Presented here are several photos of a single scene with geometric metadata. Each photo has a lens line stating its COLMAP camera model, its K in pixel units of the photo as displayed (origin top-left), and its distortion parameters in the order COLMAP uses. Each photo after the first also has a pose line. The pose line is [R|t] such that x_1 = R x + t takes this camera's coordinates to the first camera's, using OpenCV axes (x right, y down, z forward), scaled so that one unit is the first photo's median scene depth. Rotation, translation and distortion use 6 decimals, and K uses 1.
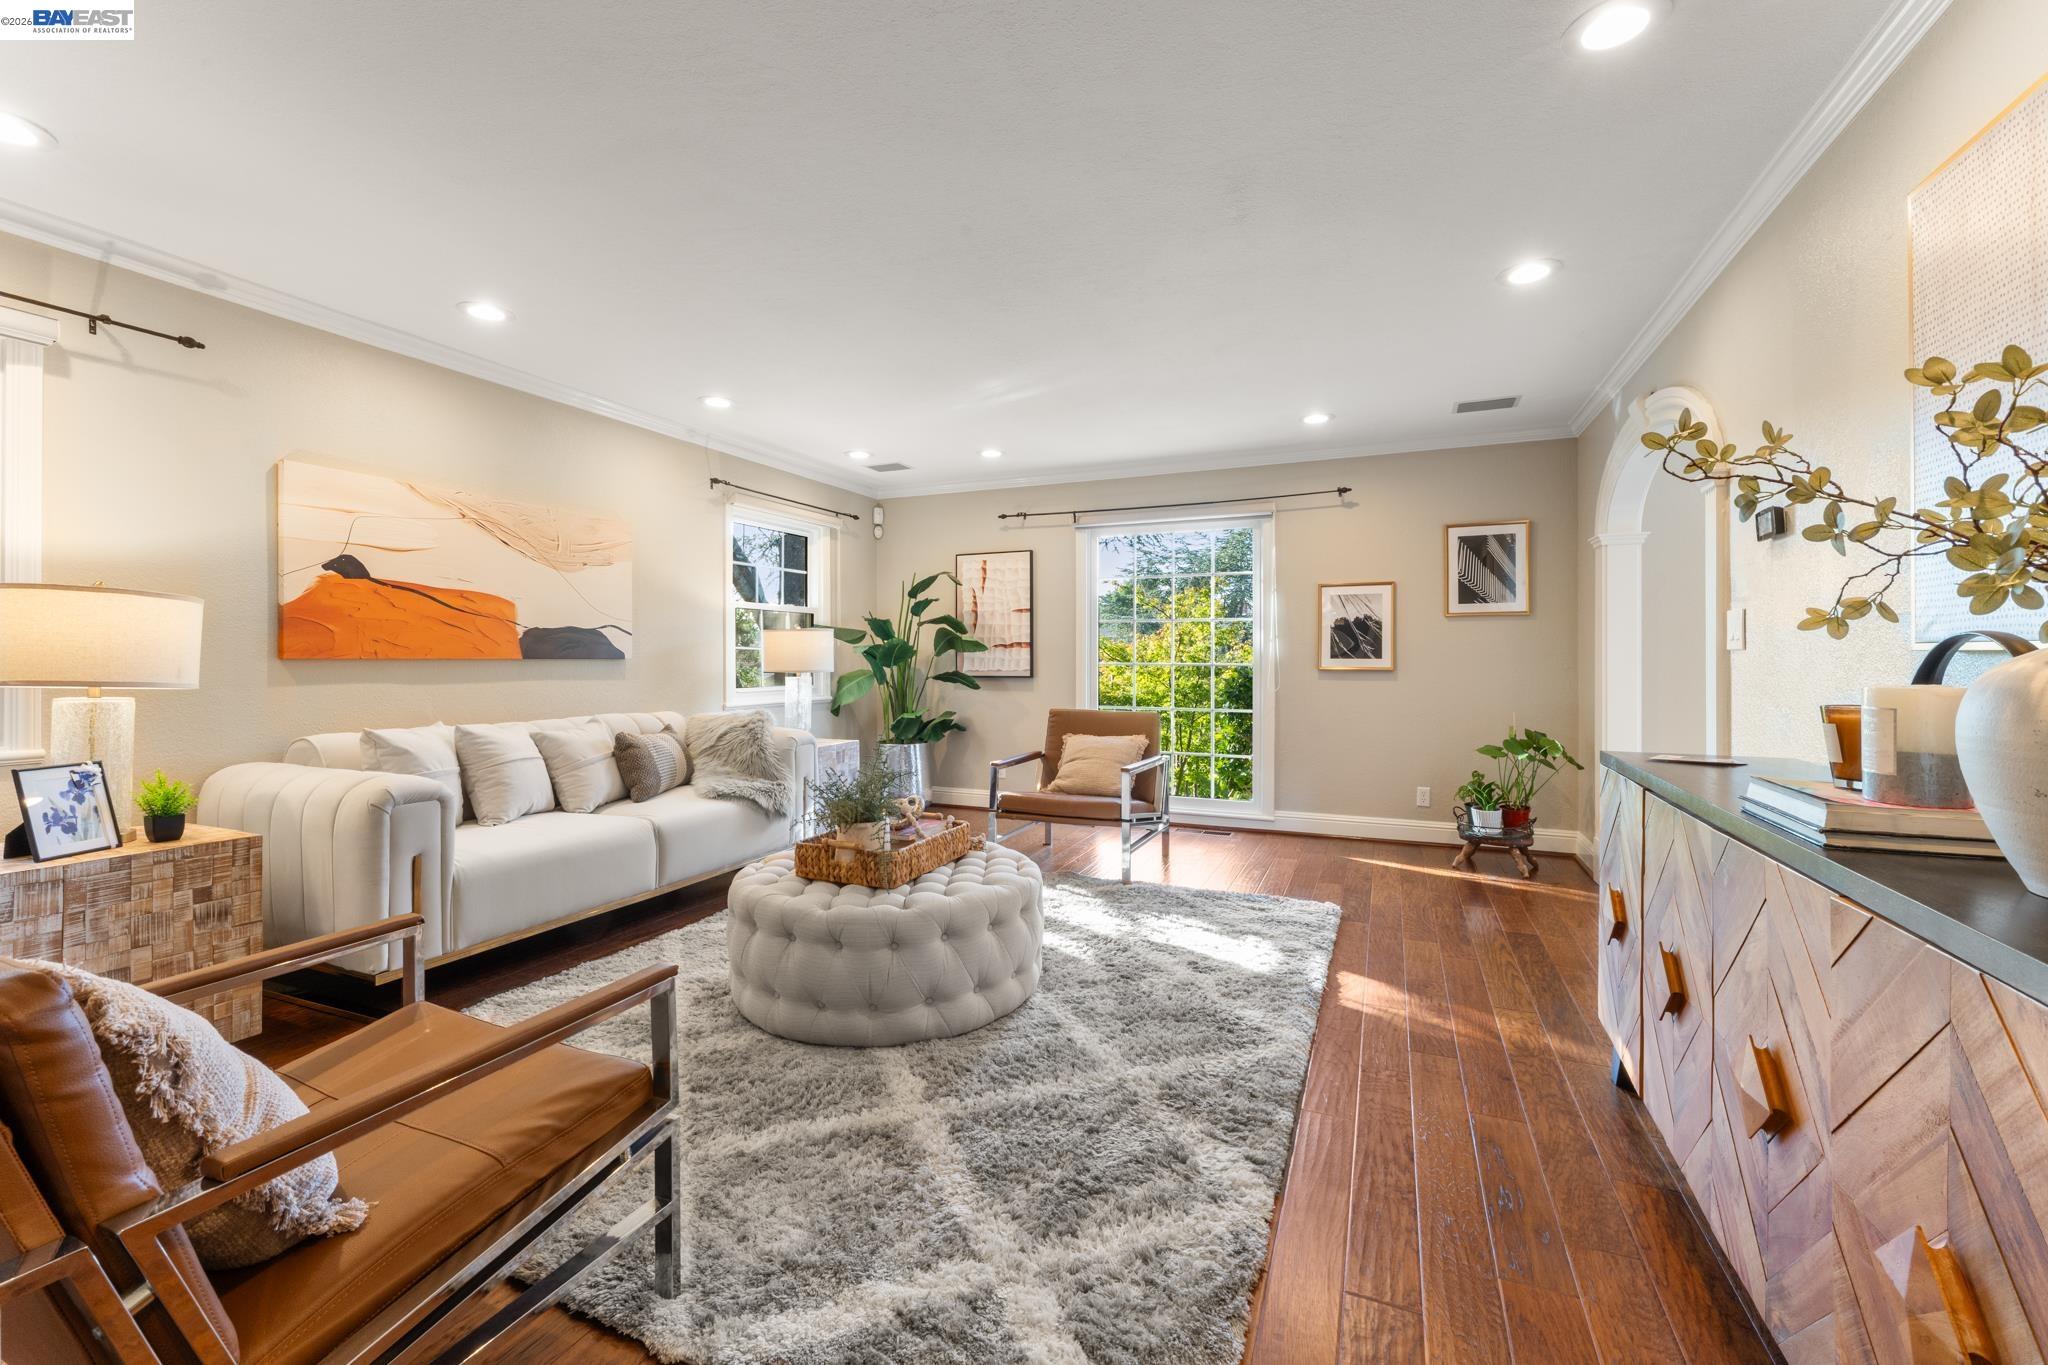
lens RADIAL K [[822.4, 0, 1027.3], [0, 822.4, 670.5], [0, 0, 1]] dist [-0.003164, -0.000630]
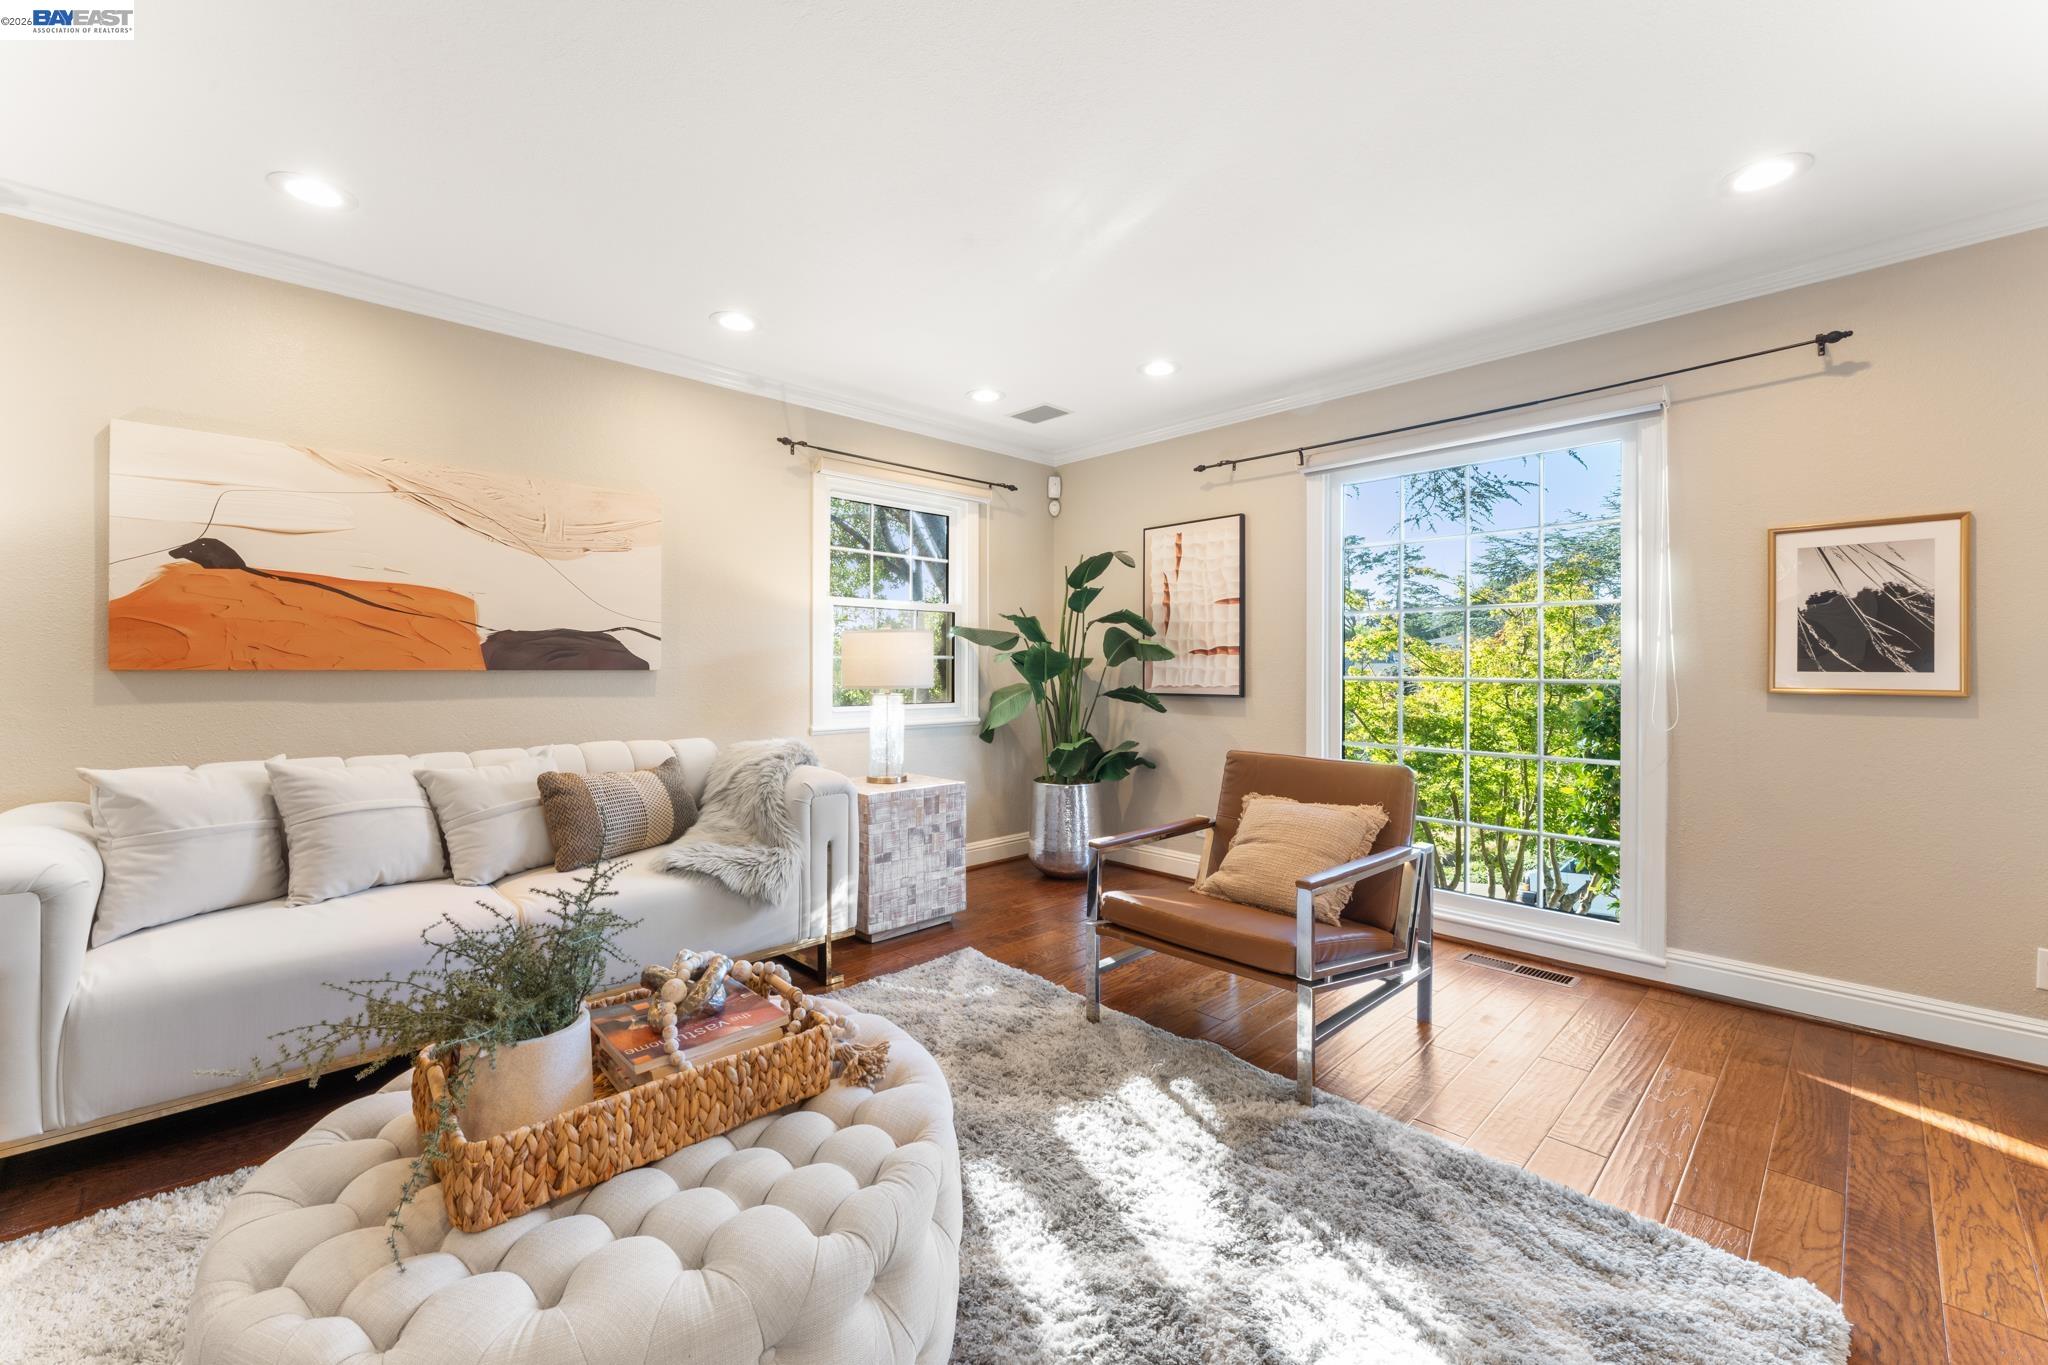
lens RADIAL K [[822.4, 0, 1022.9], [0, 822.4, 672.5], [0, 0, 1]] dist [-0.003164, -0.000630]
pose [[0.923828, 0.003242, -0.382794, 0.122721], [-0.006593, 0.999951, -0.007443, -0.007096], [0.382751, 0.009400, 0.923804, 0.357081]]
